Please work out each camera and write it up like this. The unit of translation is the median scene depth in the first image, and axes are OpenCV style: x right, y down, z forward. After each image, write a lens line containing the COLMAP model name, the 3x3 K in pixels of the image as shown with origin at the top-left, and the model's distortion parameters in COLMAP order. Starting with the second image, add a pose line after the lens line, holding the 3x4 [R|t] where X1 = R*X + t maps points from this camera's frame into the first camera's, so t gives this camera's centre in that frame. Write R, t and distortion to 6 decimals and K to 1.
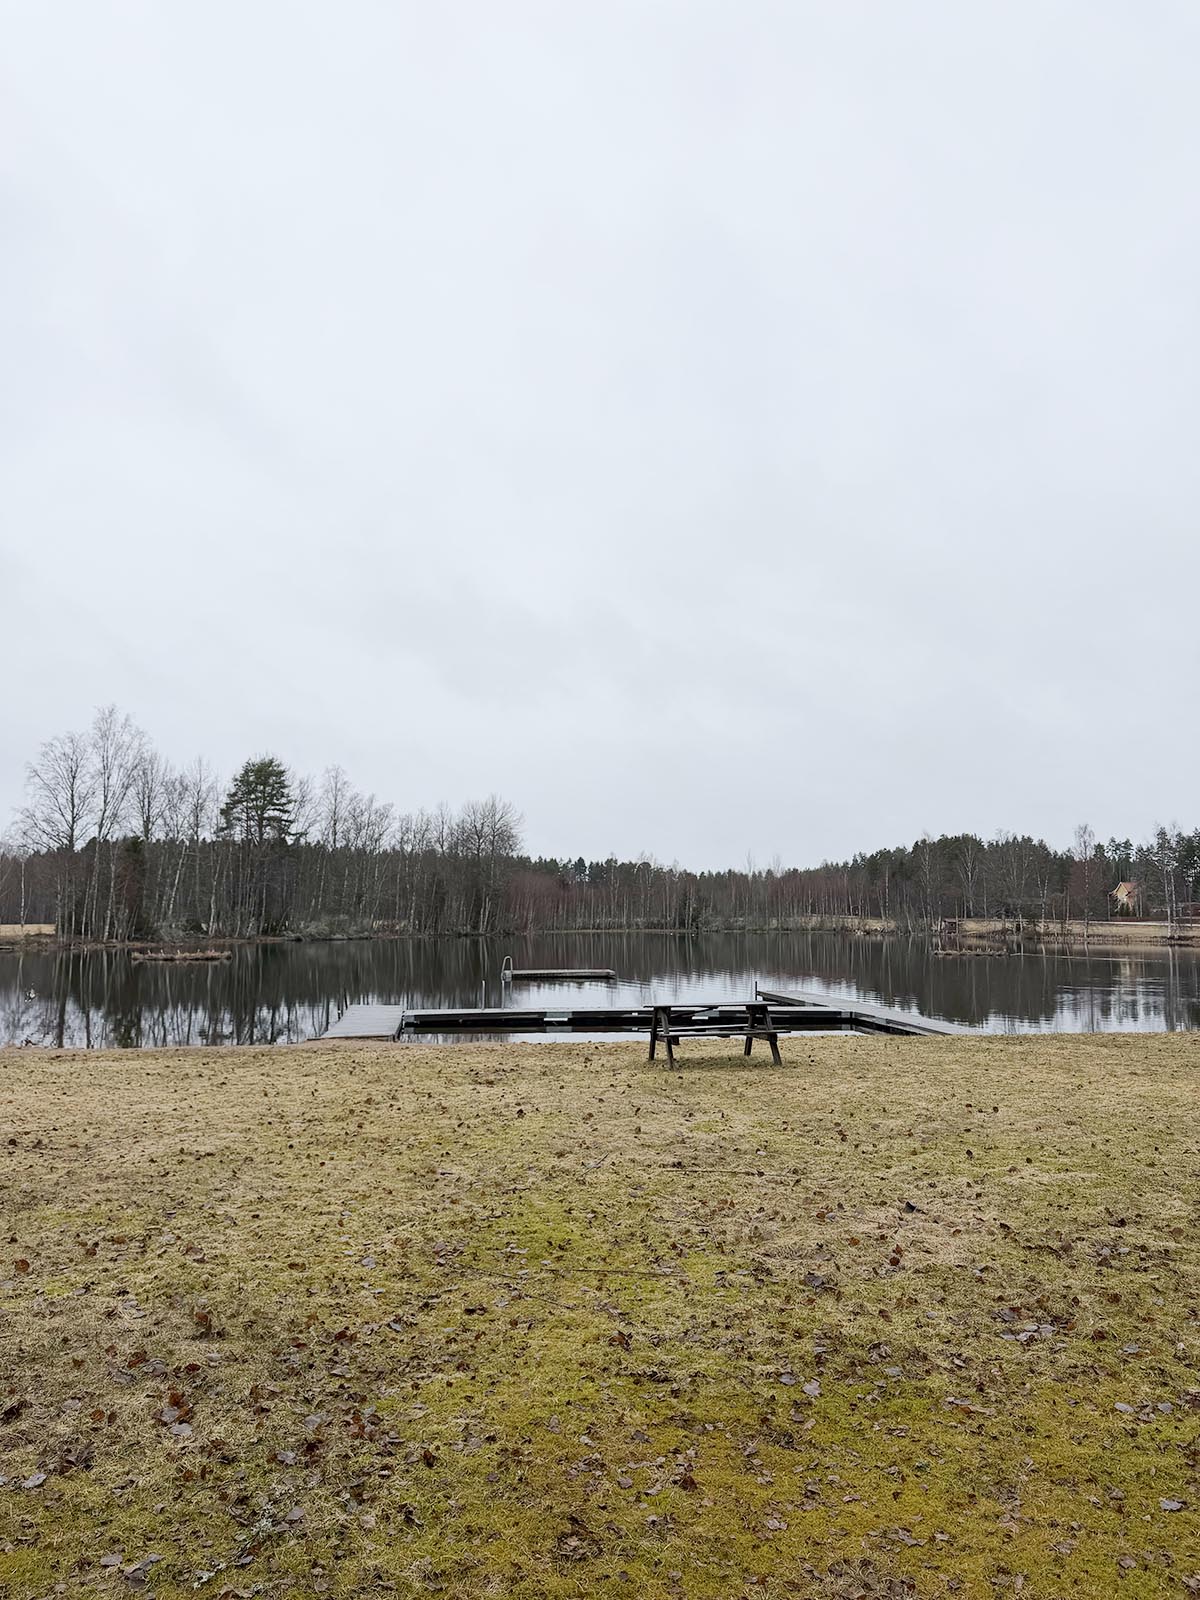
lens RADIAL K [[1118.3, 0, 600.0], [0, 1118.3, 800.0], [0, 0, 1]] dist [0.201947, -0.432561]
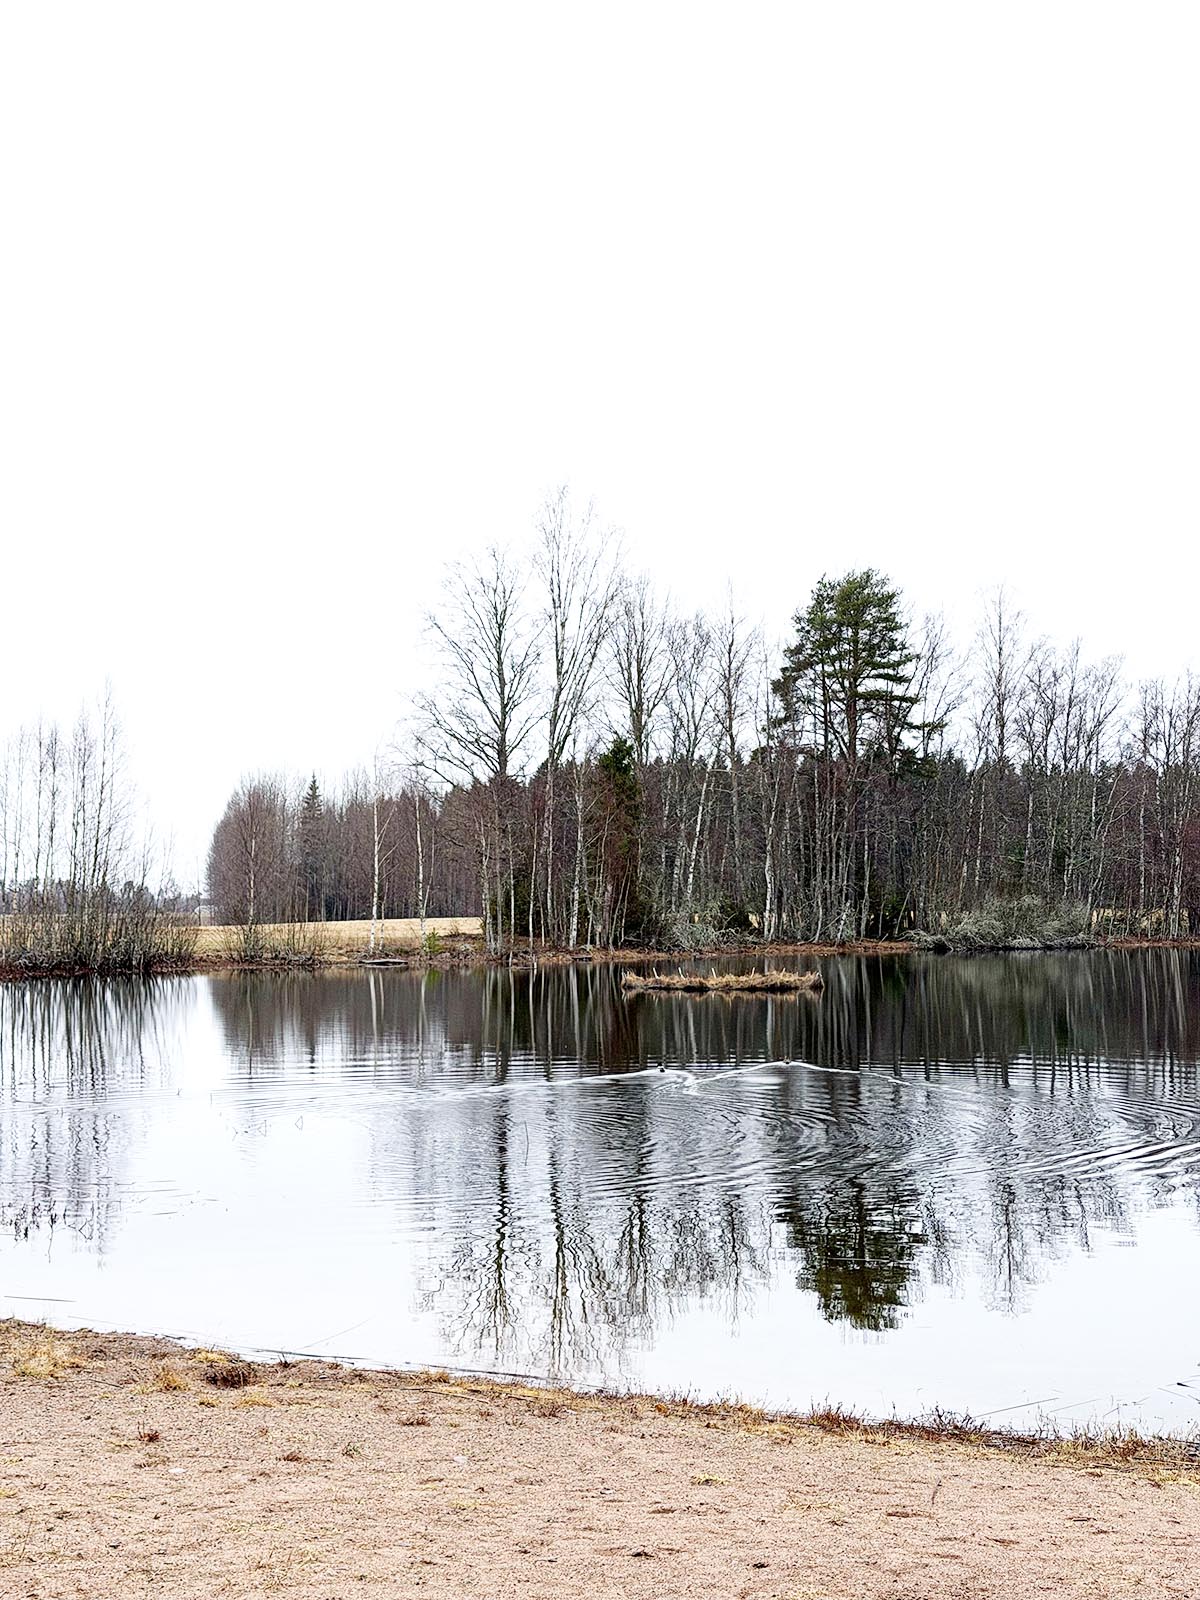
lens RADIAL K [[2236.8, 0, 590.5], [0, 2236.8, 799.4], [0, 0, 1]] dist [0.177207, -0.323082]
pose [[0.920705, -0.026664, -0.389346, -0.031843], [0.048729, 0.997710, 0.046905, 0.009723], [0.387204, -0.062159, 0.919896, 0.080113]]
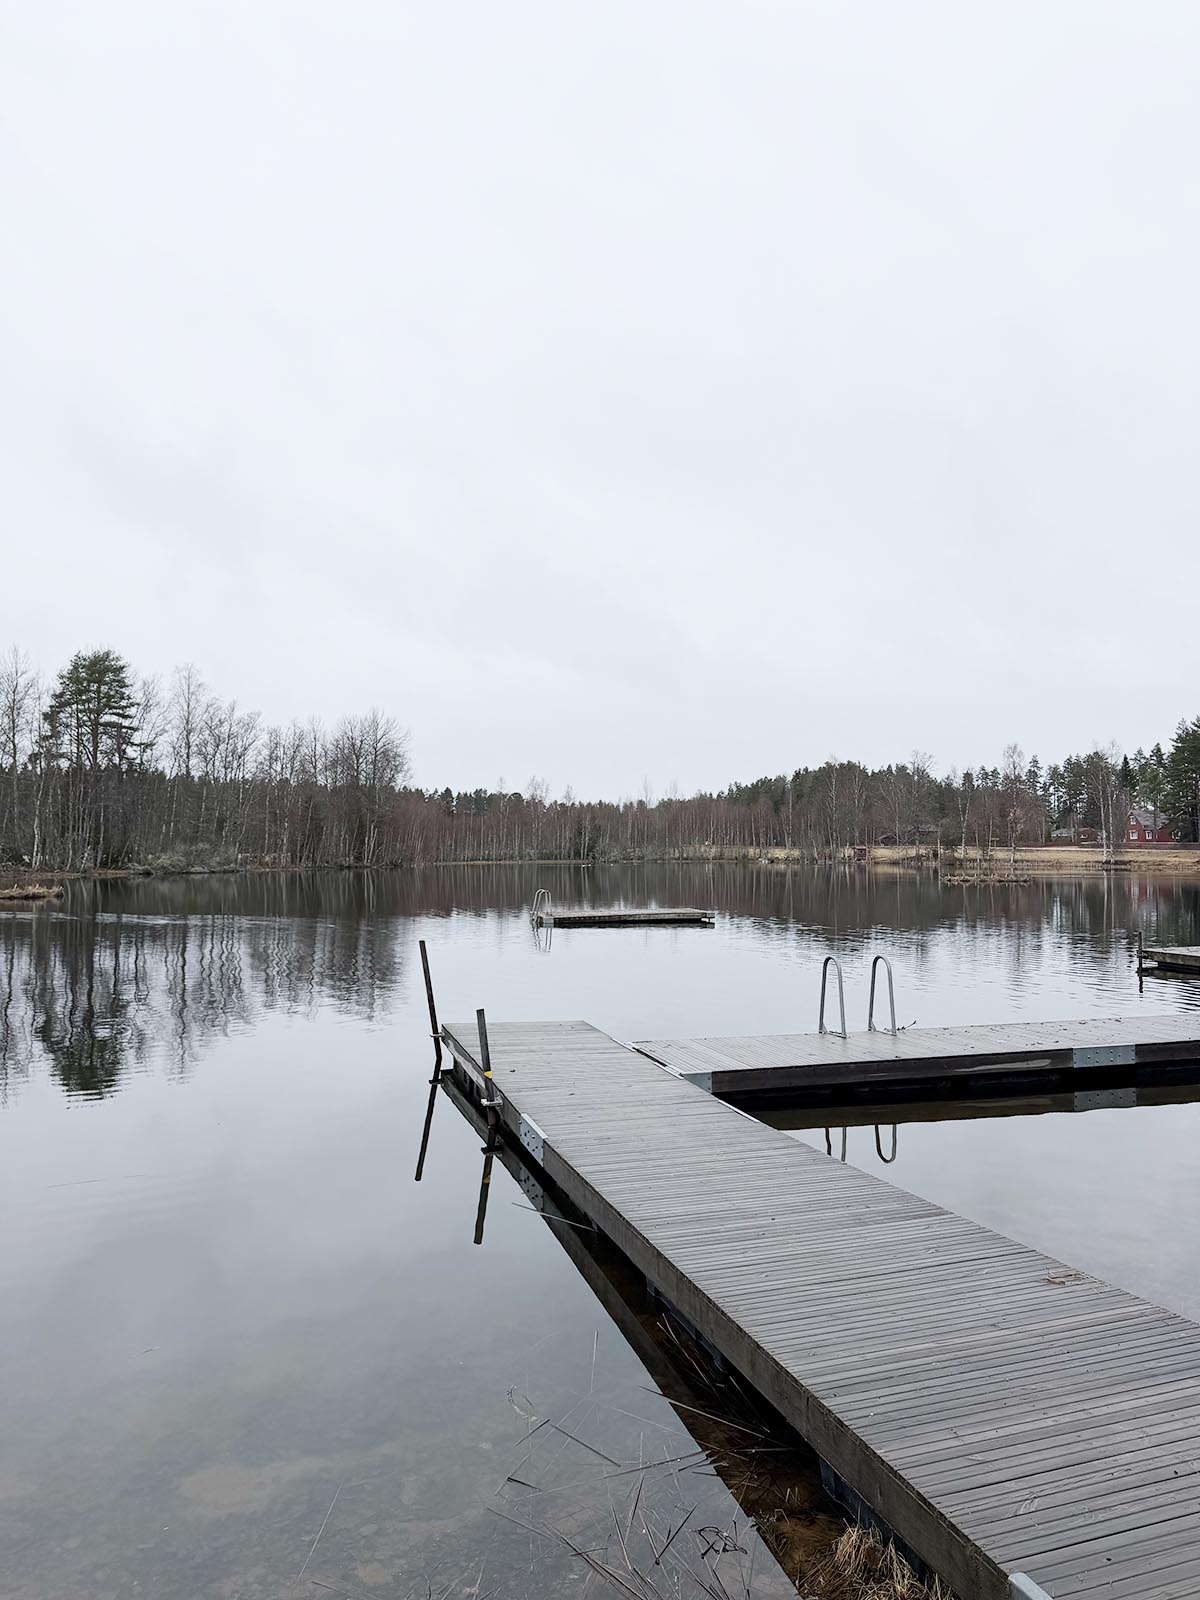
lens RADIAL K [[1118.3, 0, 600.0], [0, 1118.3, 800.0], [0, 0, 1]] dist [0.201947, -0.432561]
pose [[0.991671, -0.000455, 0.128794, -0.046624], [-0.007113, 0.998274, 0.058300, 0.019528], [-0.128598, -0.058730, 0.989956, 0.141546]]
